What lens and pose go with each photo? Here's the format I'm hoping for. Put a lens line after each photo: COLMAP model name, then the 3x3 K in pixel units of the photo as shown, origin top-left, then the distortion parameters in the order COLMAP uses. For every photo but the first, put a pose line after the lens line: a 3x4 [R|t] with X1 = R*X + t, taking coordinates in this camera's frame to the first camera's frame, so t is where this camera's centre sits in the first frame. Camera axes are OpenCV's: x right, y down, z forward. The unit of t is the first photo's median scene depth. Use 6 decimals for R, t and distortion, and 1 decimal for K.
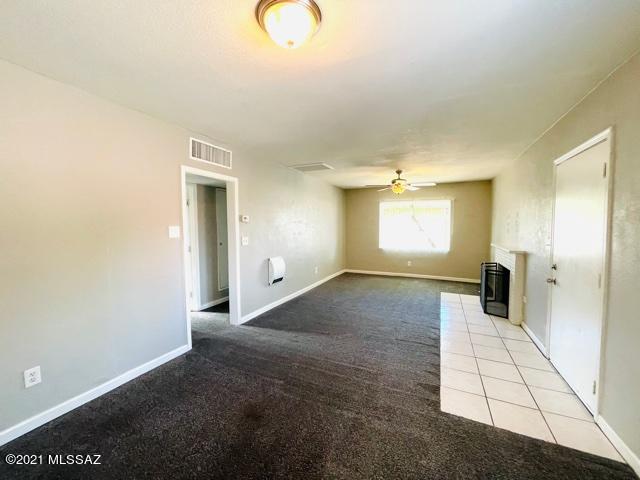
lens RADIAL K [[258.3, 0, 317.3], [0, 258.3, 238.0], [0, 0, 1]] dist [-0.002215, -0.000067]
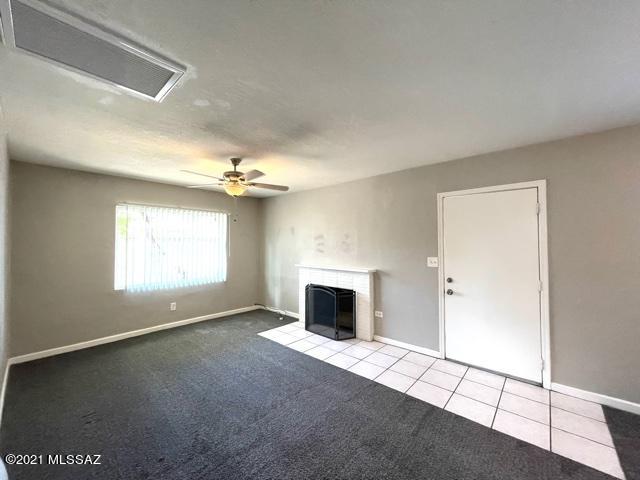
lens RADIAL K [[258.3, 0, 317.3], [0, 258.3, 238.0], [0, 0, 1]] dist [-0.002215, -0.000067]
pose [[0.280596, 0.019853, 0.959621, -0.312010], [0.052389, 0.997979, -0.035965, -0.054669], [-0.958395, 0.060365, 0.278989, 0.907690]]
